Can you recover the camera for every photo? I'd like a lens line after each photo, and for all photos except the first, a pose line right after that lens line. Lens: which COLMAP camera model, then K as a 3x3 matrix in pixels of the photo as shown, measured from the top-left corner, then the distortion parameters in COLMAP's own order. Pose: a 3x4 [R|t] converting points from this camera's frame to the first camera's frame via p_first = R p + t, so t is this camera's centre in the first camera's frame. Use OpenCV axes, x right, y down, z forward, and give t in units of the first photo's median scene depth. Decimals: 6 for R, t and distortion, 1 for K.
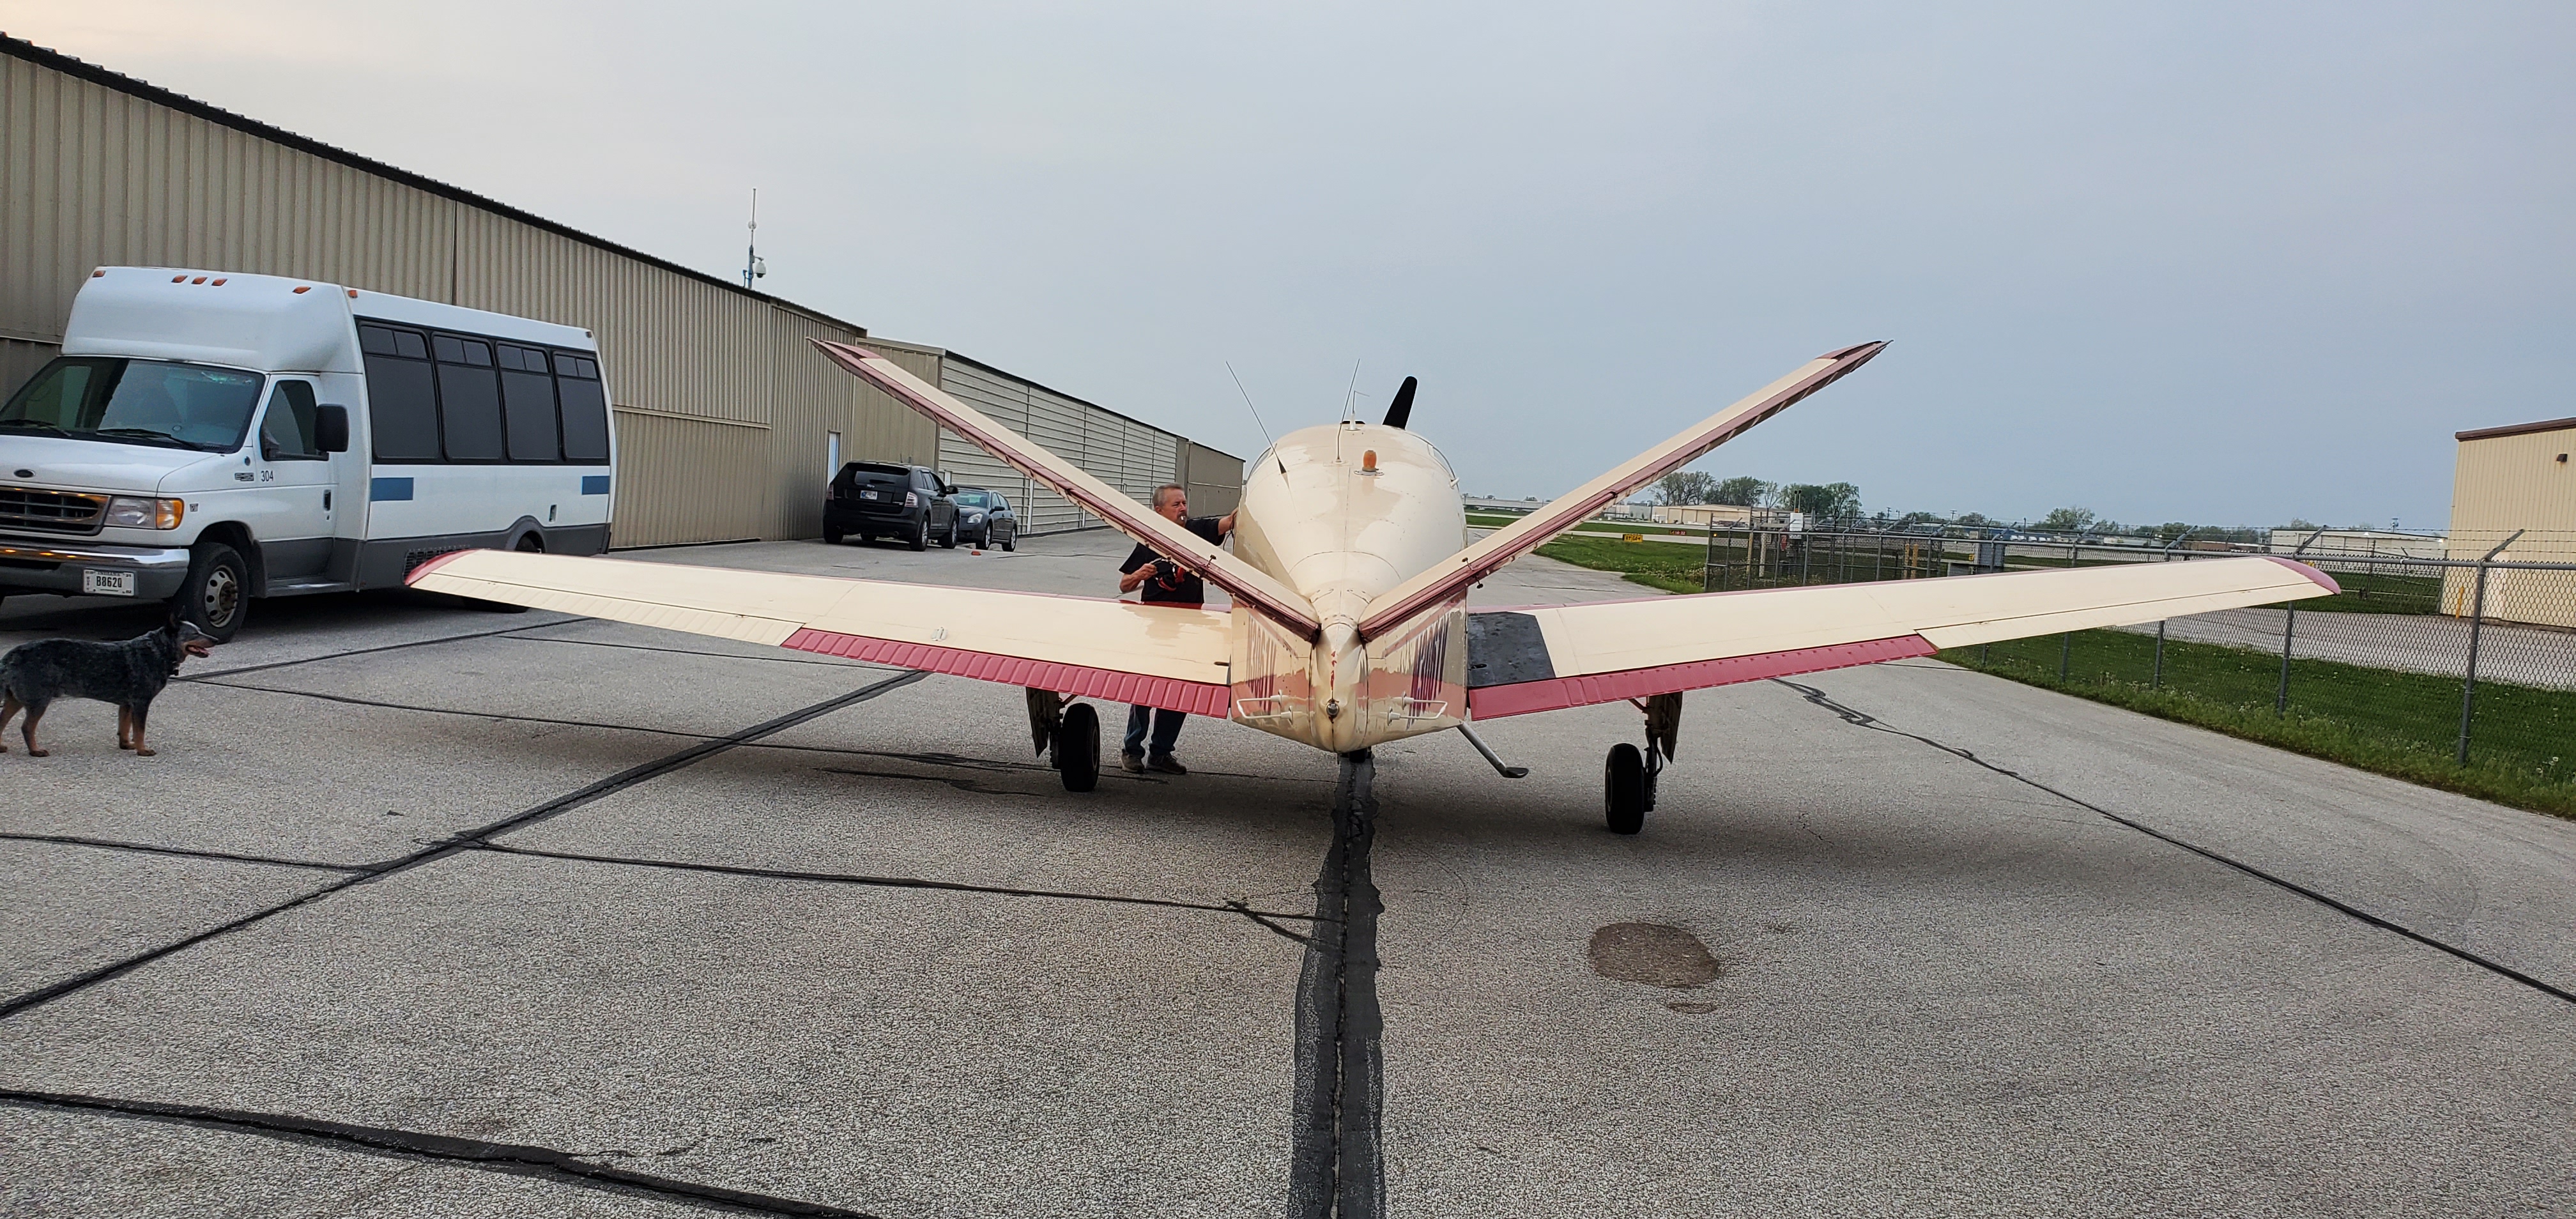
lens RADIAL K [[2026.8, 0, 1277.9], [0, 2026.8, 640.8], [0, 0, 1]] dist [0.079860, -0.137481]
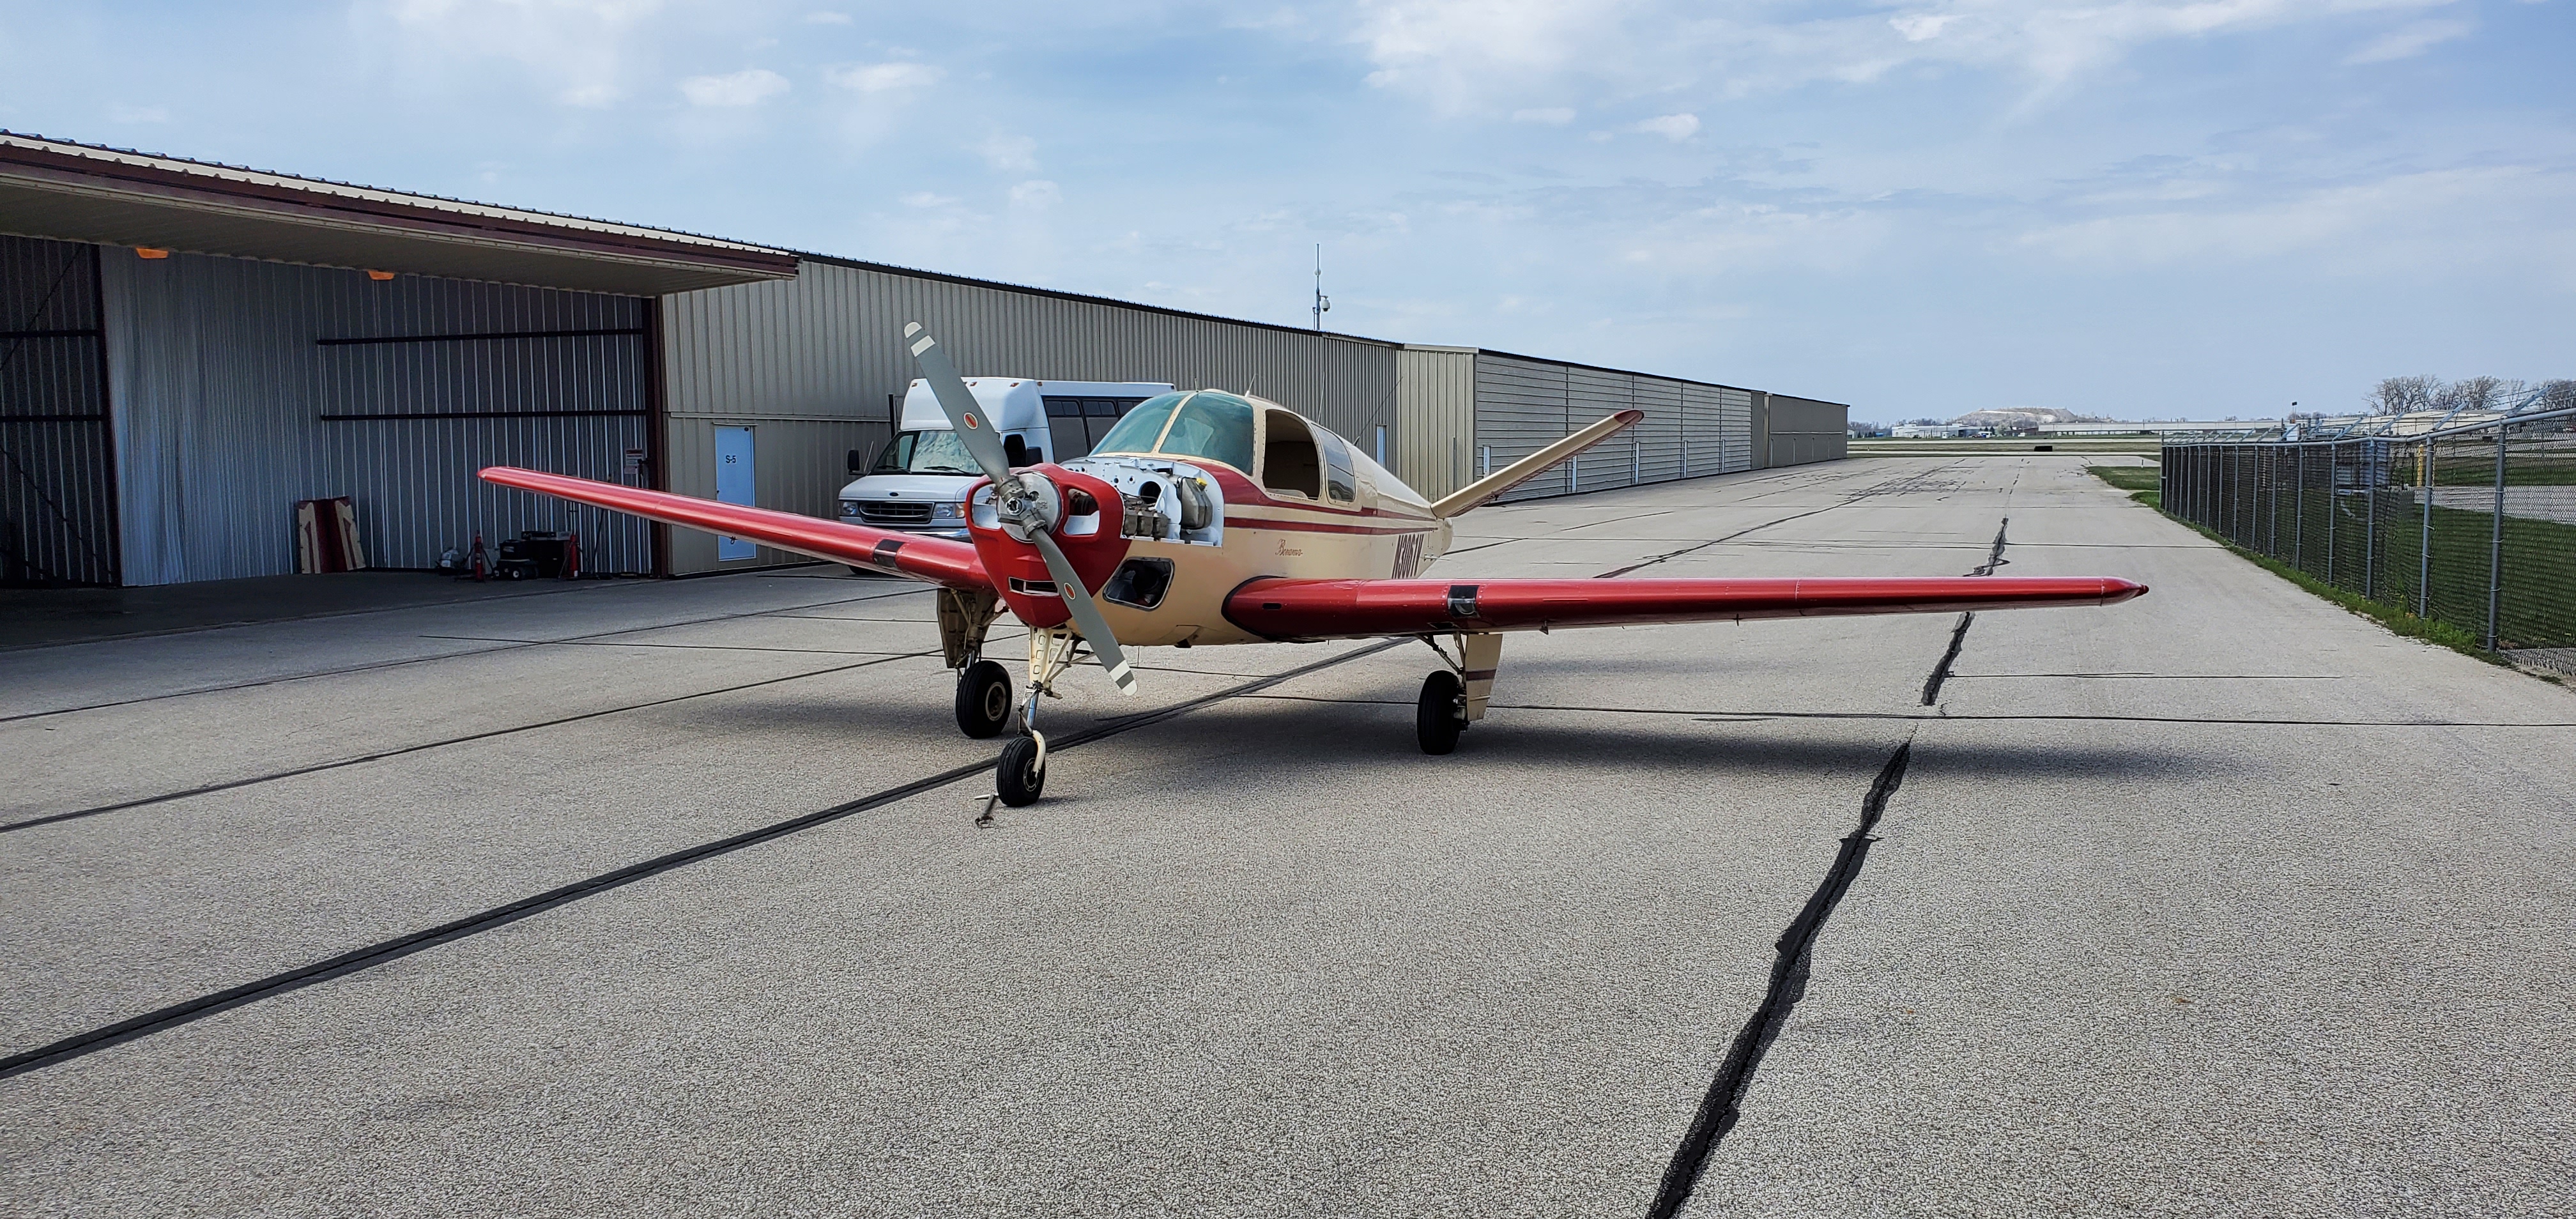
lens RADIAL K [[2026.8, 0, 1277.9], [0, 2026.8, 640.8], [0, 0, 1]] dist [0.079860, -0.137481]
pose [[0.950810, -0.047731, -0.306076, 0.286464], [0.052391, 0.998602, 0.007024, 0.055481], [0.305313, -0.022714, 0.951981, -0.648337]]
